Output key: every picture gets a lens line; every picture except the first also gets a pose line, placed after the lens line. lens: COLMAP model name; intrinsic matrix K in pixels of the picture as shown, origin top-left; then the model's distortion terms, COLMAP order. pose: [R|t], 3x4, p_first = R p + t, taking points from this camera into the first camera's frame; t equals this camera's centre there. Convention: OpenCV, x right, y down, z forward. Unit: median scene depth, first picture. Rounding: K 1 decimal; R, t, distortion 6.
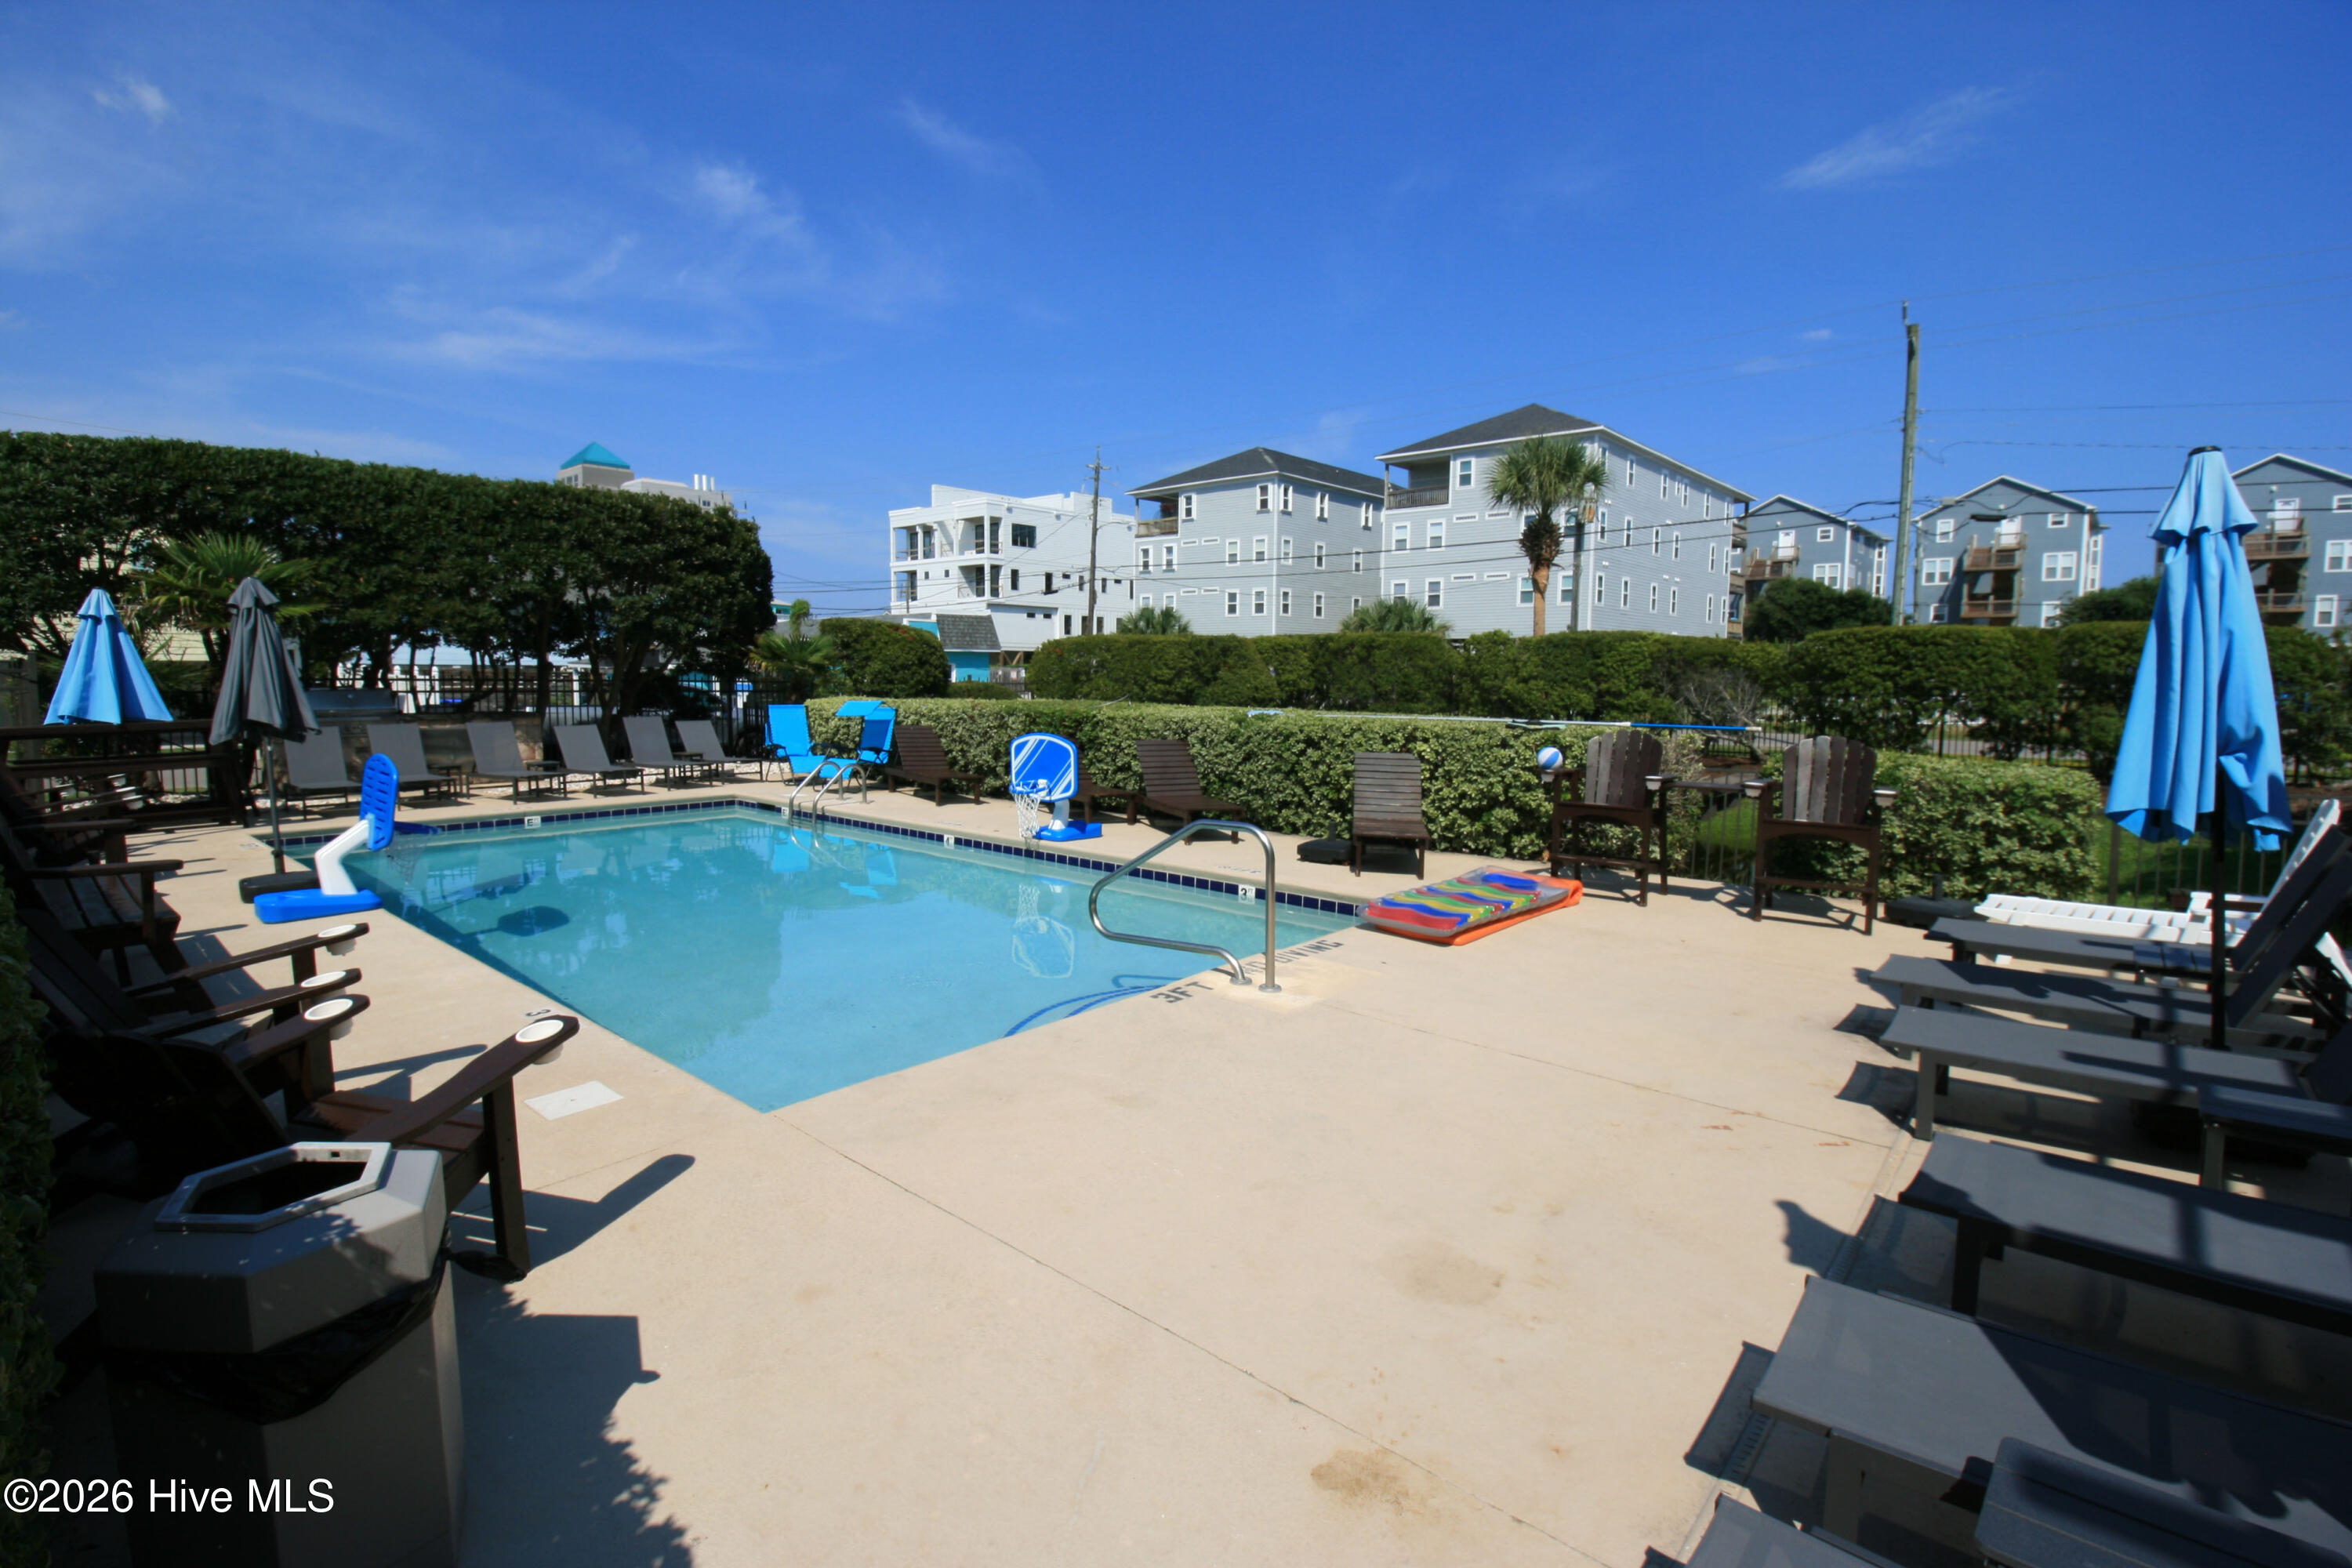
lens RADIAL K [[1098.3, 0, 1181.5], [0, 1098.3, 757.3], [0, 0, 1]] dist [0.001712, -0.013489]
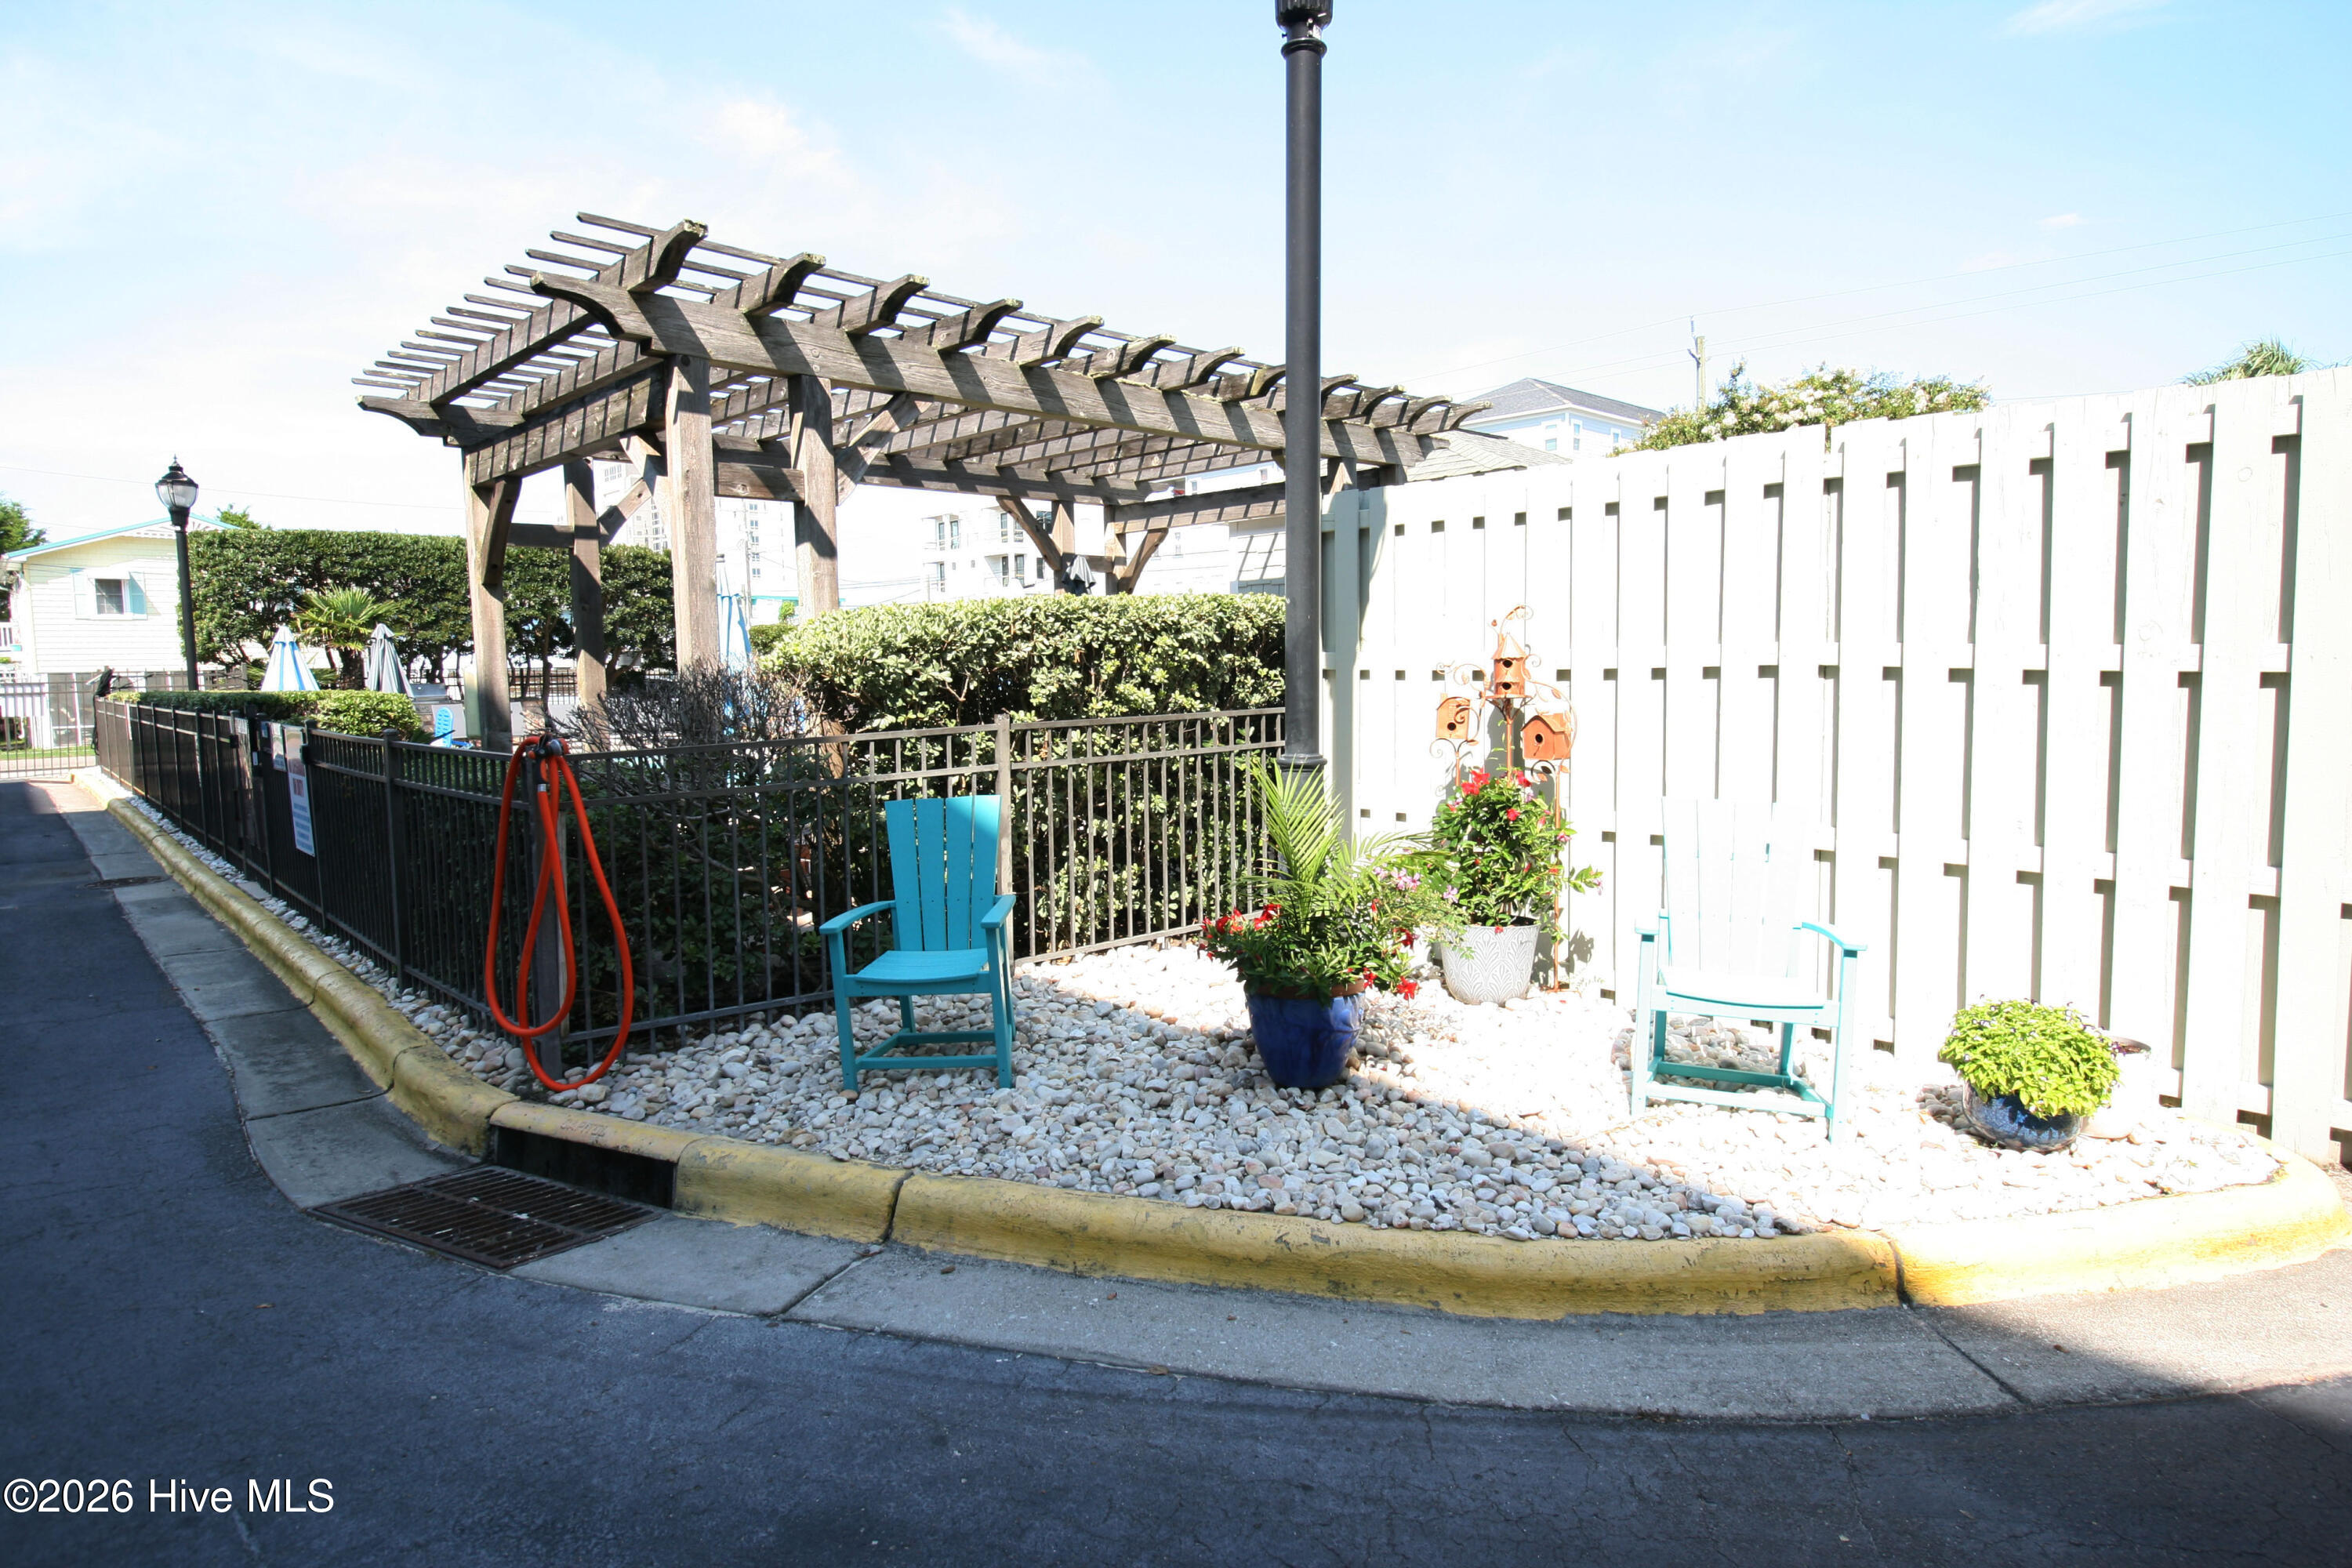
lens RADIAL K [[1261.6, 0, 1177.0], [0, 1261.6, 753.9], [0, 0, 1]] dist [-0.002868, -0.000384]
pose [[0.995623, -0.018018, -0.091710, 0.483225], [0.017729, 0.999835, -0.003973, 0.065491], [0.091766, 0.002330, 0.995778, -0.698921]]
